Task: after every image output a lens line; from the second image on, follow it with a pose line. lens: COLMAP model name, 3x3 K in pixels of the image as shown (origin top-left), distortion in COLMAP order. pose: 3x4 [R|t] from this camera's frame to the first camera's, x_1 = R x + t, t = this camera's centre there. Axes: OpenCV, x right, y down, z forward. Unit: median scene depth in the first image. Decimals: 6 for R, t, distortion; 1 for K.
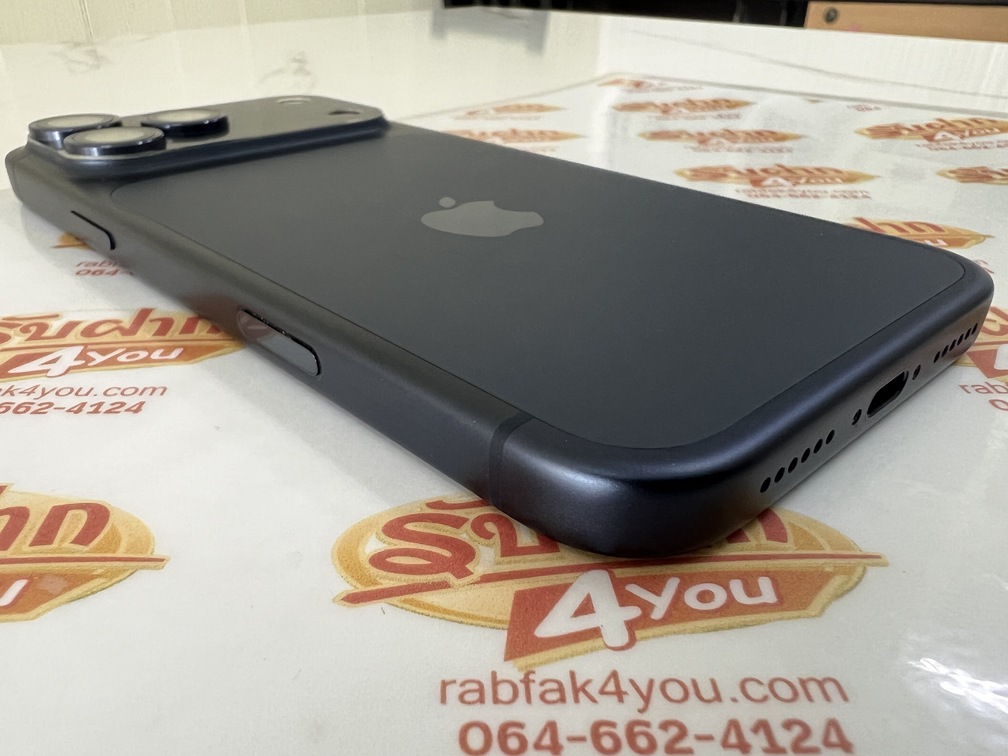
lens RADIAL K [[749.8, 0, 504.0], [0, 749.8, 378.0], [0, 0, 1]] dist [-0.008077, -0.002533]
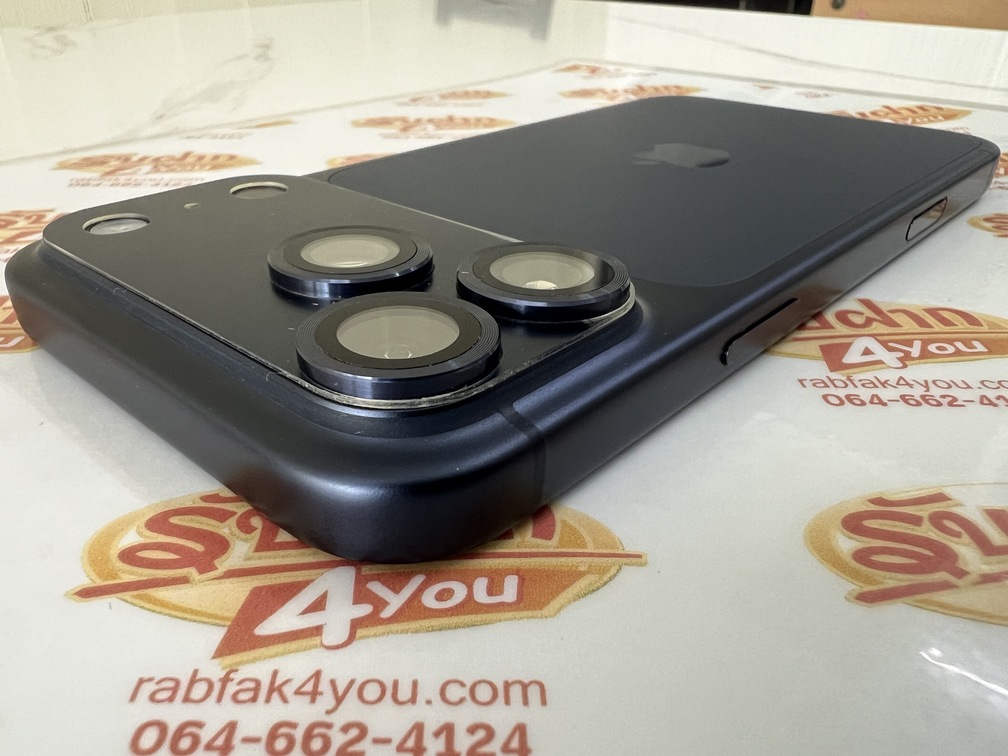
lens RADIAL K [[749.8, 0, 504.0], [0, 749.8, 378.0], [0, 0, 1]] dist [-0.008077, -0.002533]
pose [[0.999920, 0.006267, -0.011001, 0.360144], [-0.006095, 0.999859, 0.015667, -0.007552], [0.011098, -0.015599, 0.999817, 0.026445]]
